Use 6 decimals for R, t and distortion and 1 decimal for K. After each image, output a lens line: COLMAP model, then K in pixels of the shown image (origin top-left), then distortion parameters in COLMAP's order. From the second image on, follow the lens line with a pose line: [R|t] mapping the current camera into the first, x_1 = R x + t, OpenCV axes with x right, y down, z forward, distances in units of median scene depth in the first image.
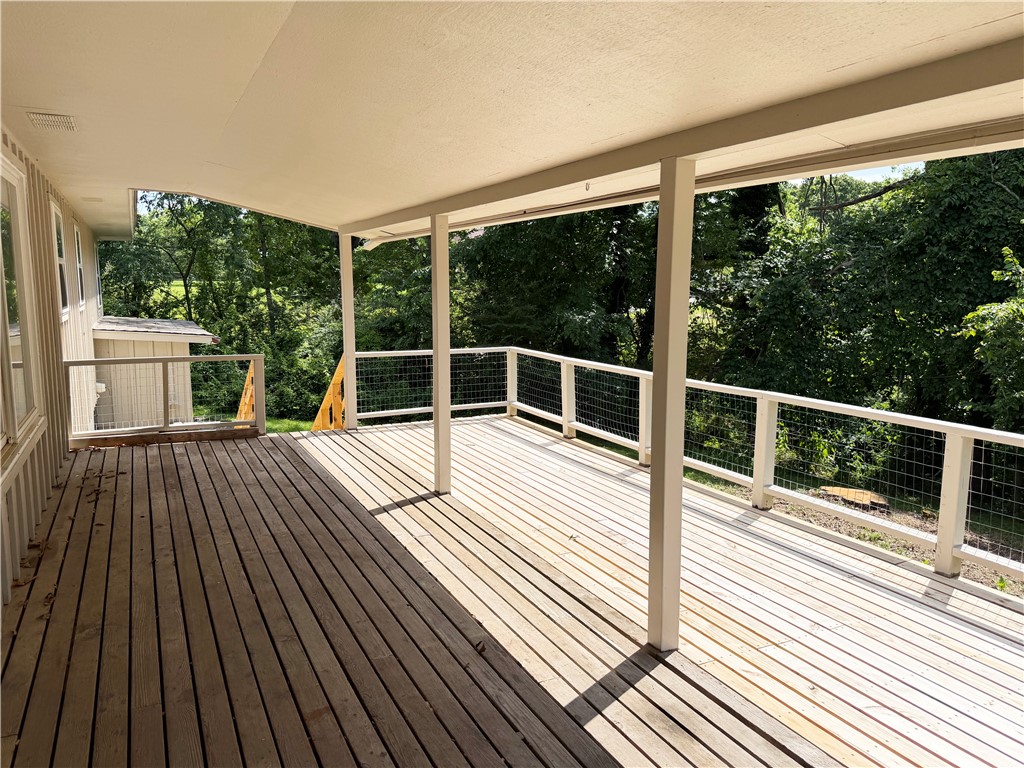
lens RADIAL K [[729.6, 0, 516.8], [0, 729.6, 384.5], [0, 0, 1]] dist [-0.000133, -0.005431]
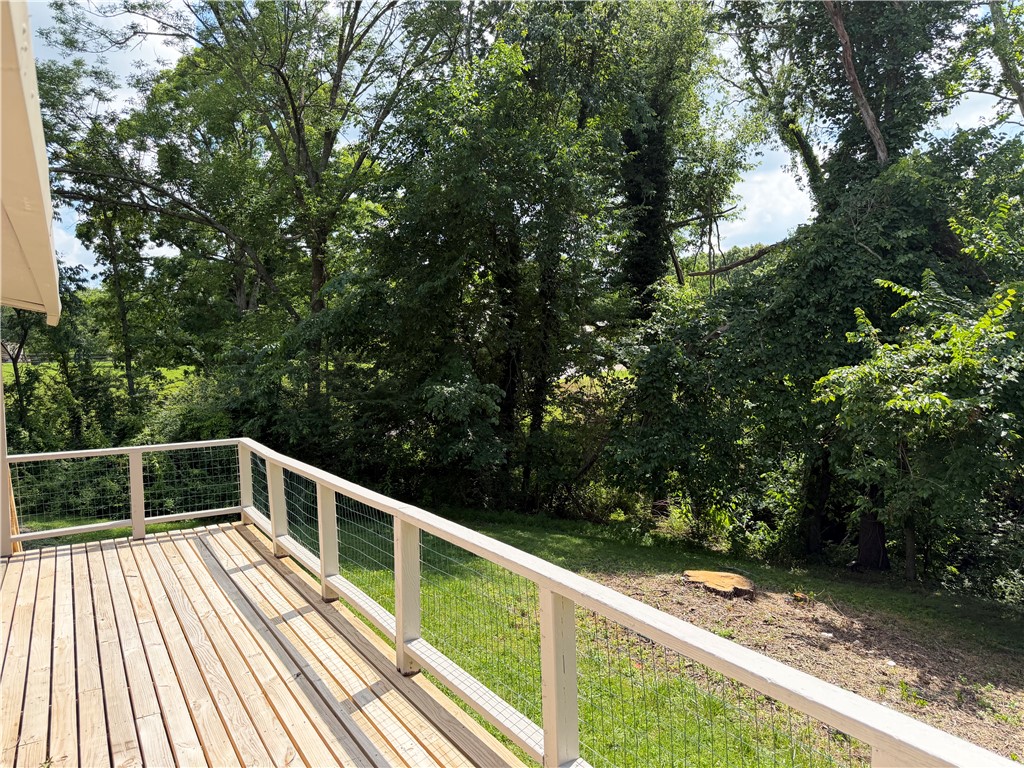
lens RADIAL K [[729.6, 0, 505.1], [0, 729.6, 386.7], [0, 0, 1]] dist [-0.000133, -0.005431]
pose [[0.996871, -0.031242, 0.072613, 0.105614], [0.037871, 0.995058, -0.091785, -0.011346], [-0.069387, 0.094248, 0.993128, 0.070526]]
